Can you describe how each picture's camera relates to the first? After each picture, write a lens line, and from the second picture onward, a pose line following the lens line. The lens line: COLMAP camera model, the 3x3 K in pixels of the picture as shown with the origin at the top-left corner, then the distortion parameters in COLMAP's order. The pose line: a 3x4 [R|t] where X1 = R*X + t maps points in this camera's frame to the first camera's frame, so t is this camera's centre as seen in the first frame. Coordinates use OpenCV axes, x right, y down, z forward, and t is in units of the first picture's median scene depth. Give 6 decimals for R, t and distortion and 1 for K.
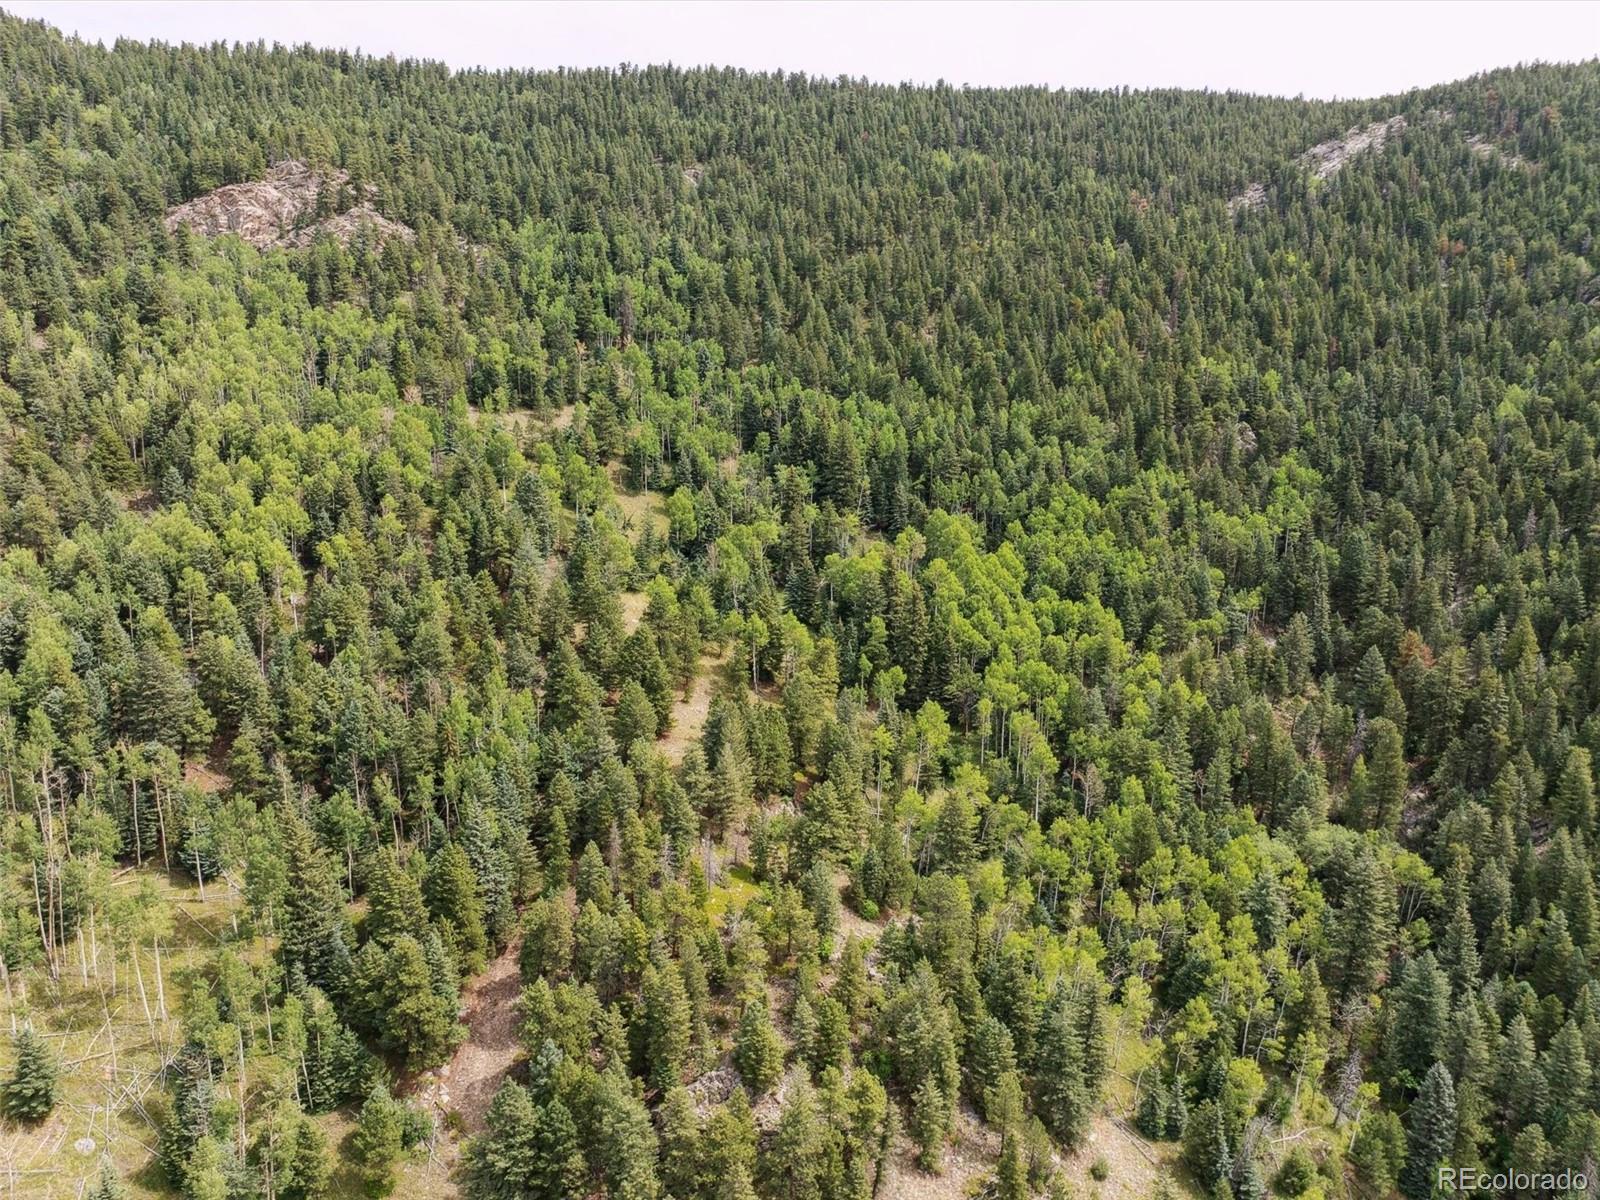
lens RADIAL K [[1195.0, 0, 800.0], [0, 1195.0, 600.0], [0, 0, 1]] dist [-0.041591, 0.014623]
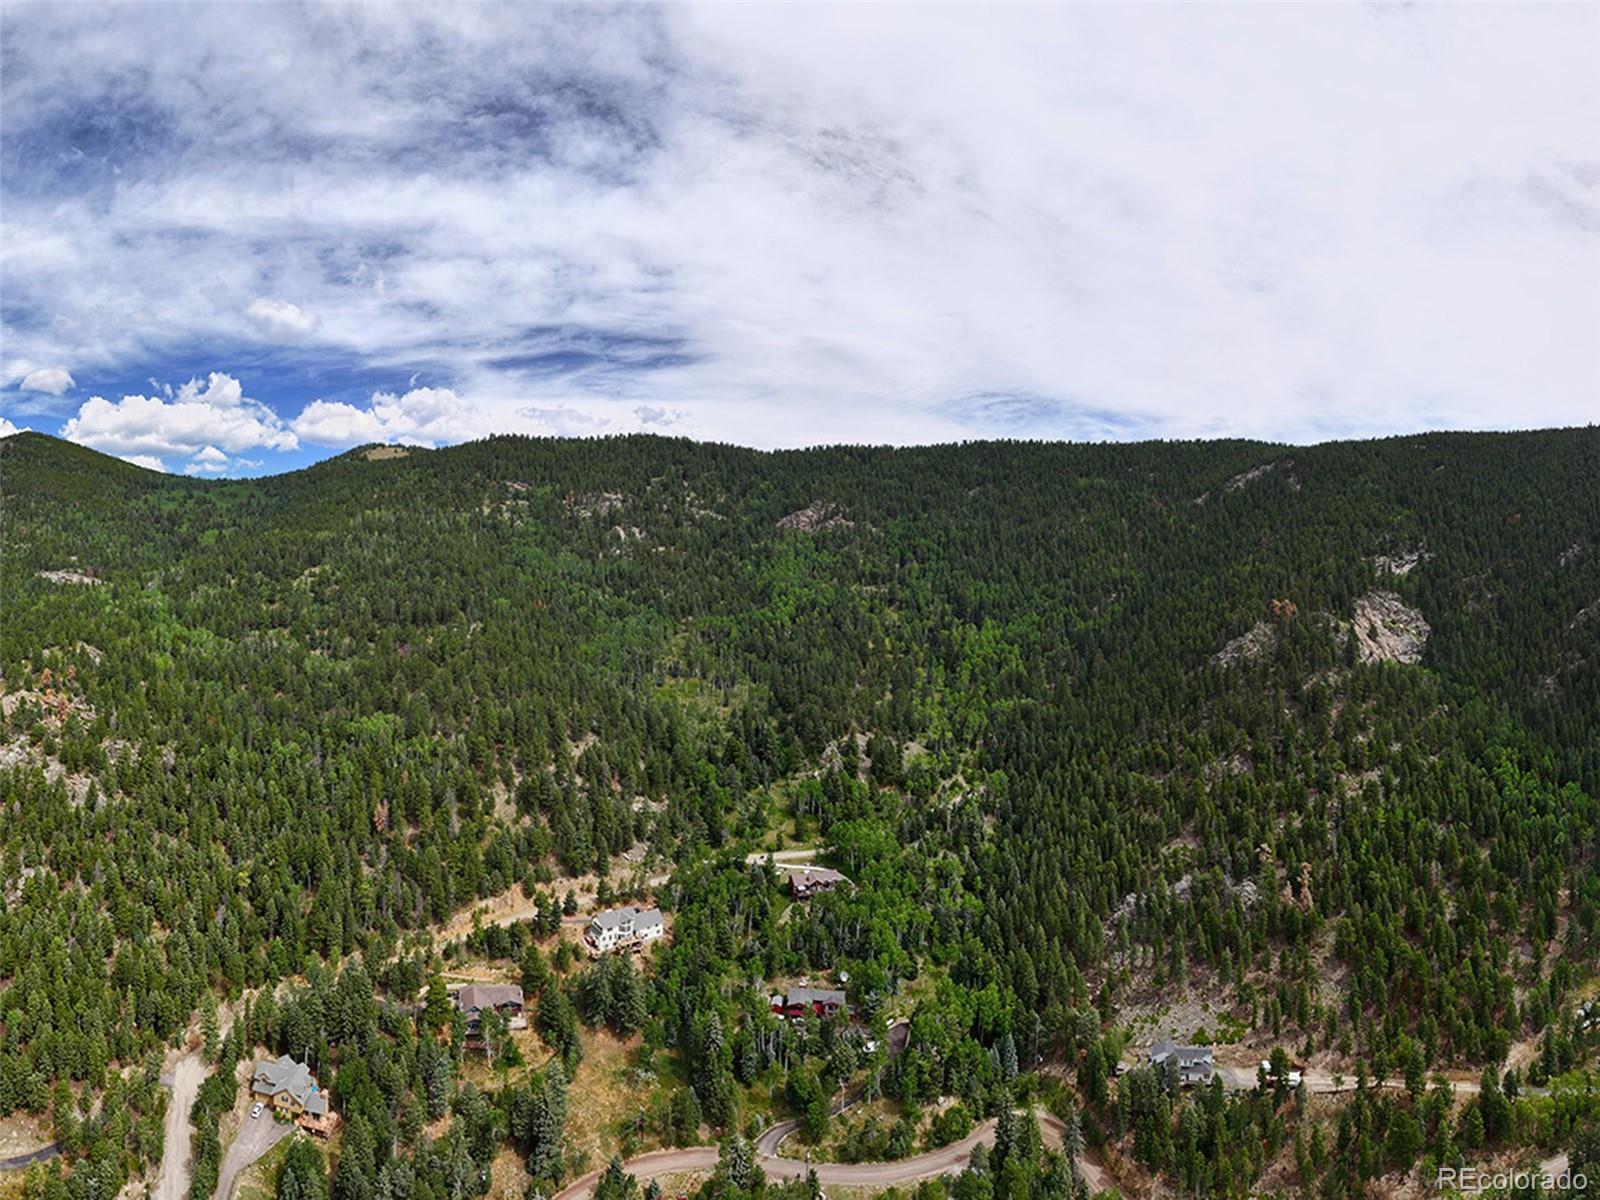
lens RADIAL K [[1195.0, 0, 800.0], [0, 1195.0, 600.0], [0, 0, 1]] dist [-0.041591, 0.014623]
pose [[0.870298, 0.022003, -0.492034, 1.144439], [-0.093402, 0.988247, -0.121013, 0.274543], [0.483588, 0.151274, 0.862124, -1.781312]]
